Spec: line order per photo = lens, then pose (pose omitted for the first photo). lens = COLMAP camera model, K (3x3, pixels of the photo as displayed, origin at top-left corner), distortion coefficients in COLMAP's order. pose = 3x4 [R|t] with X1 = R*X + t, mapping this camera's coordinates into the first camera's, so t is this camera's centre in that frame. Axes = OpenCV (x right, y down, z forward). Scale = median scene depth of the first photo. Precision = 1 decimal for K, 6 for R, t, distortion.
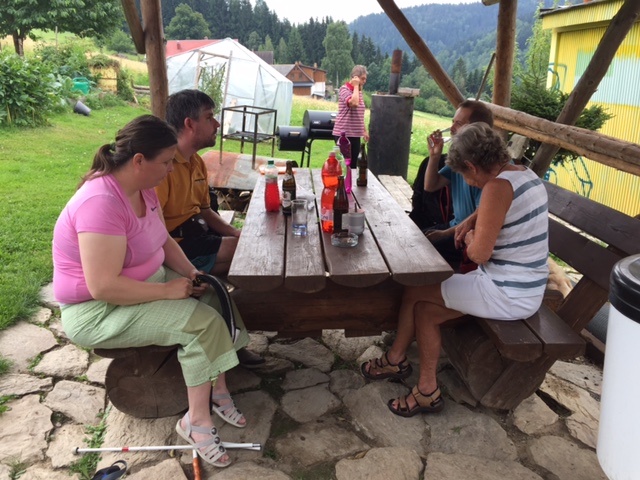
lens RADIAL K [[550.8, 0, 319.8], [0, 550.8, 241.0], [0, 0, 1]] dist [0.035346, -0.005267]
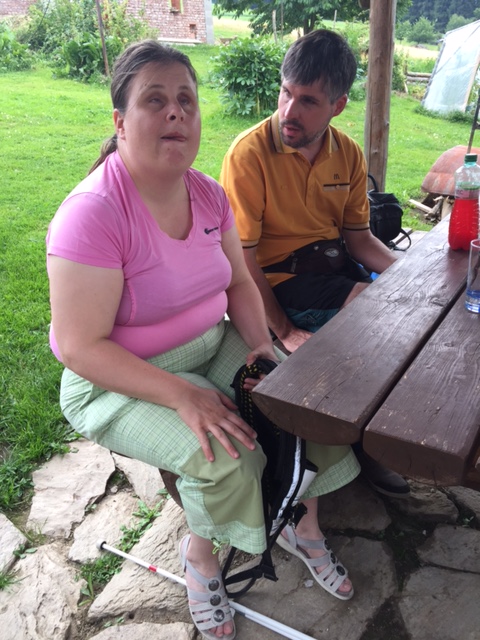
lens RADIAL K [[550.8, 0, 242.6], [0, 550.8, 318.6], [0, 0, 1]] dist [0.035346, -0.005267]
pose [[0.817010, 0.194488, -0.542834, 0.052634], [-0.121633, 0.978347, 0.167457, -0.055716], [0.563649, -0.070787, 0.822976, 0.444109]]
